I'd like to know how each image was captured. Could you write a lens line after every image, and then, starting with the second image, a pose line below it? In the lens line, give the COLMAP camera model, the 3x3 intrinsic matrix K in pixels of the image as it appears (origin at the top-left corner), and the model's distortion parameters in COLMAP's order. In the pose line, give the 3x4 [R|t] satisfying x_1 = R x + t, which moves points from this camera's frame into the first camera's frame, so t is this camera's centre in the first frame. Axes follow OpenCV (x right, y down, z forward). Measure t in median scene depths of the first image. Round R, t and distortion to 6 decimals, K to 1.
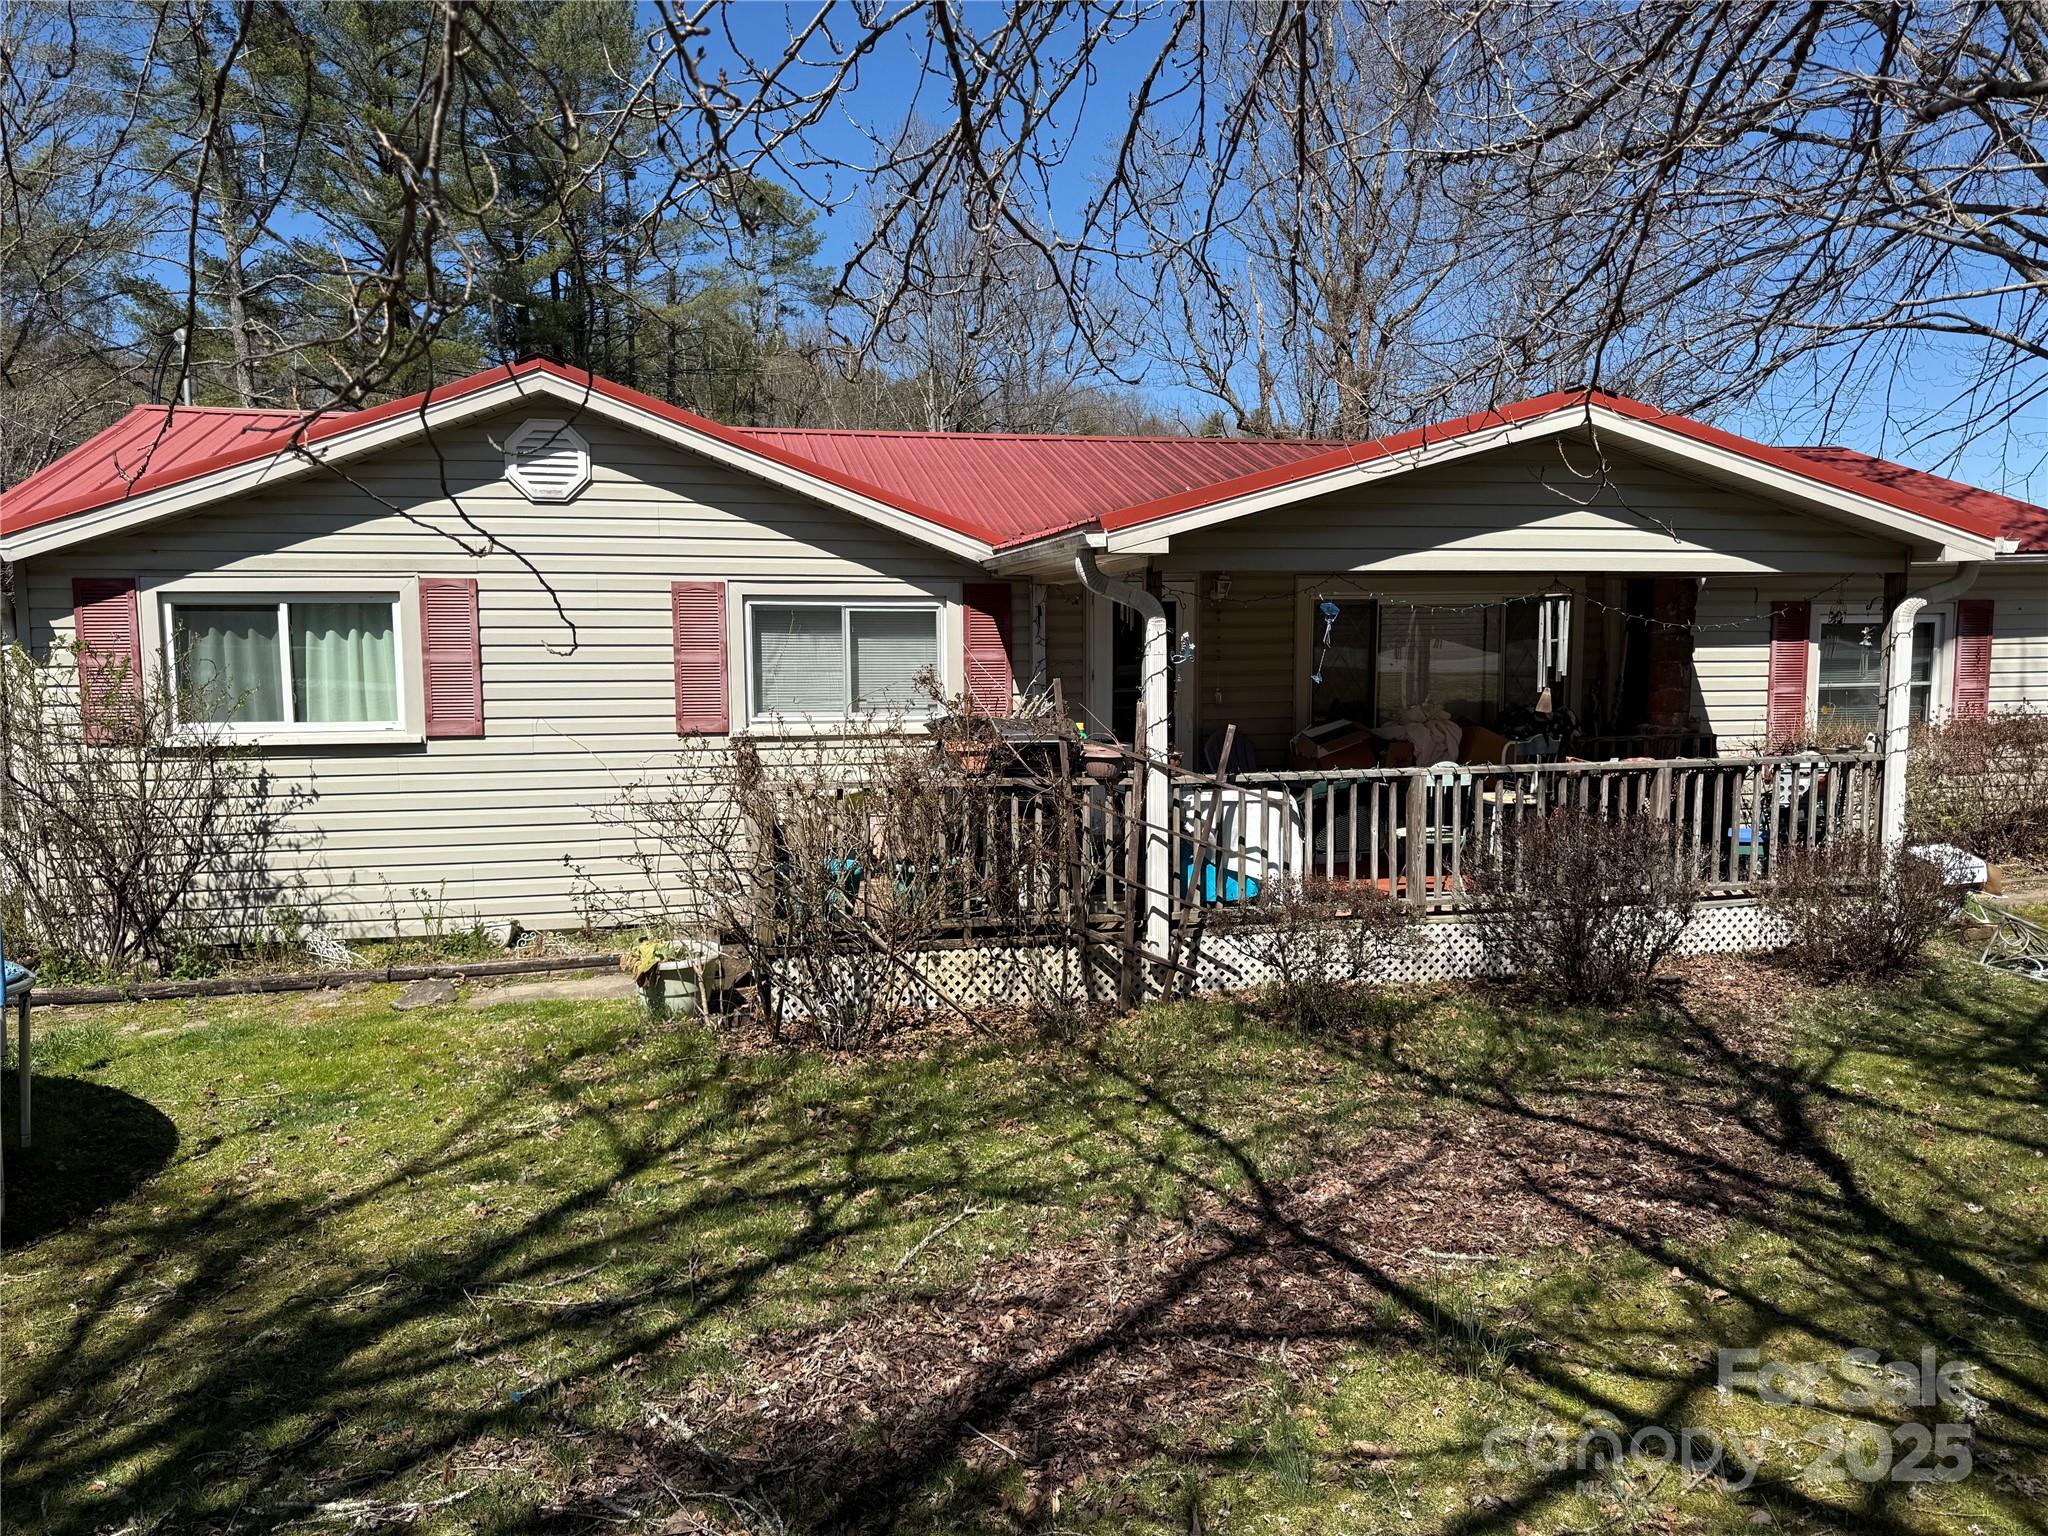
lens RADIAL K [[1463.4, 0, 1024.0], [0, 1463.4, 768.0], [0, 0, 1]] dist [0.027819, -0.004321]
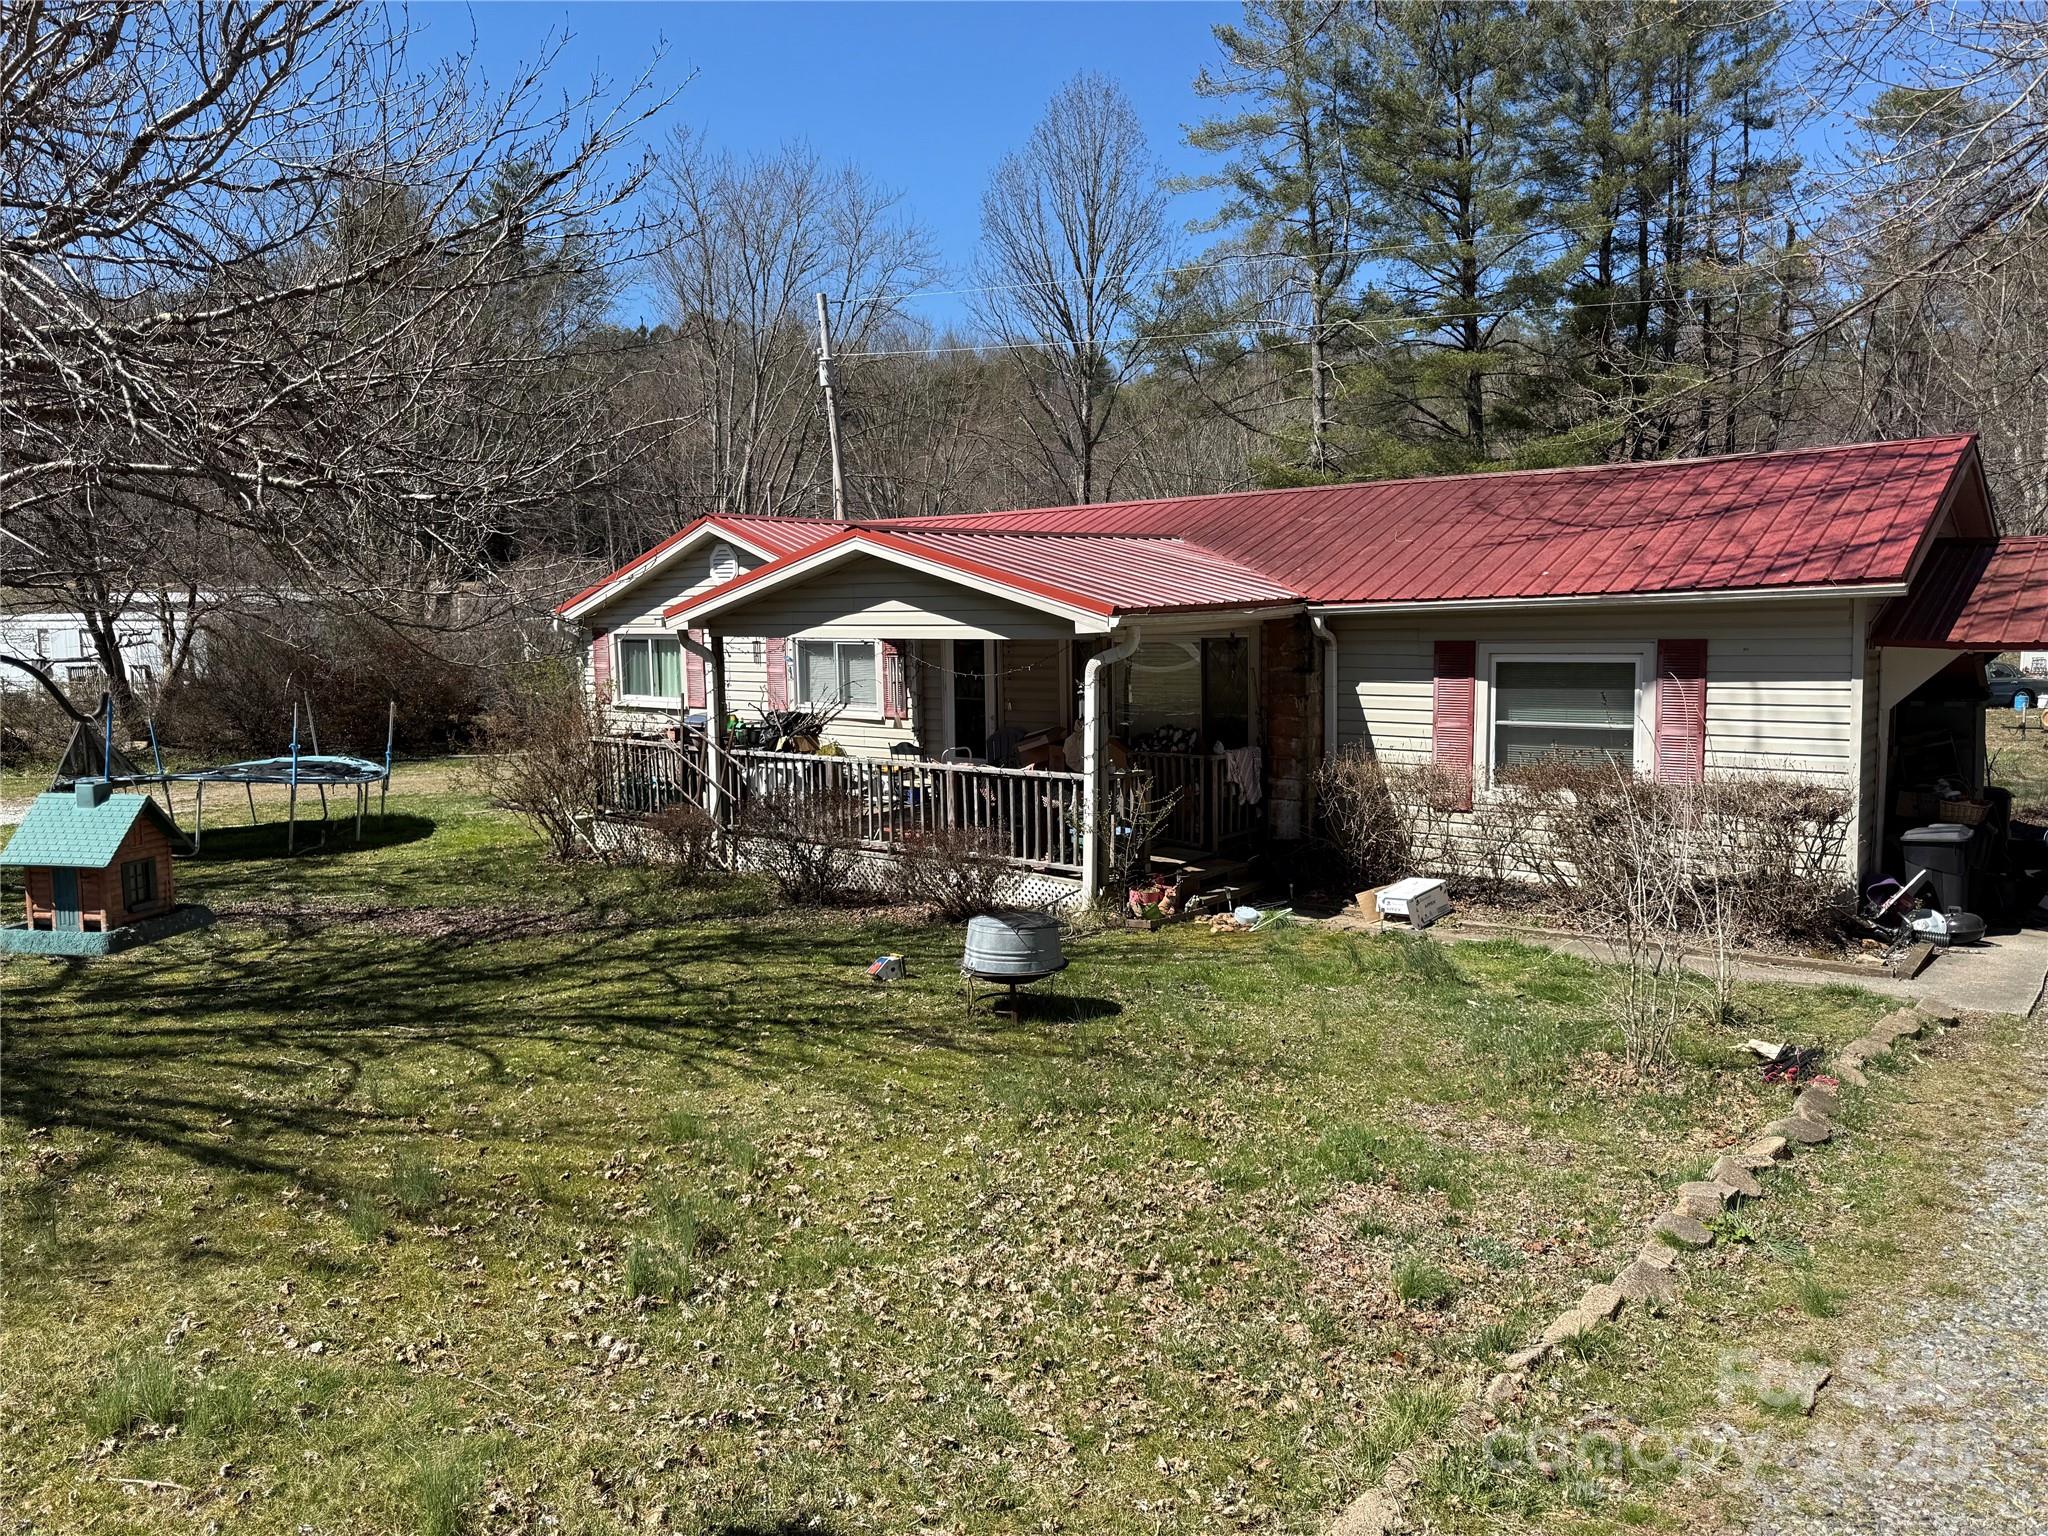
lens RADIAL K [[1463.4, 0, 1024.0], [0, 1463.4, 768.0], [0, 0, 1]] dist [0.027819, -0.004321]
pose [[0.611298, 0.083795, -0.786952, 1.437468], [-0.057364, 0.996455, 0.061543, -0.085803], [0.789319, 0.007522, 0.613938, 0.138493]]
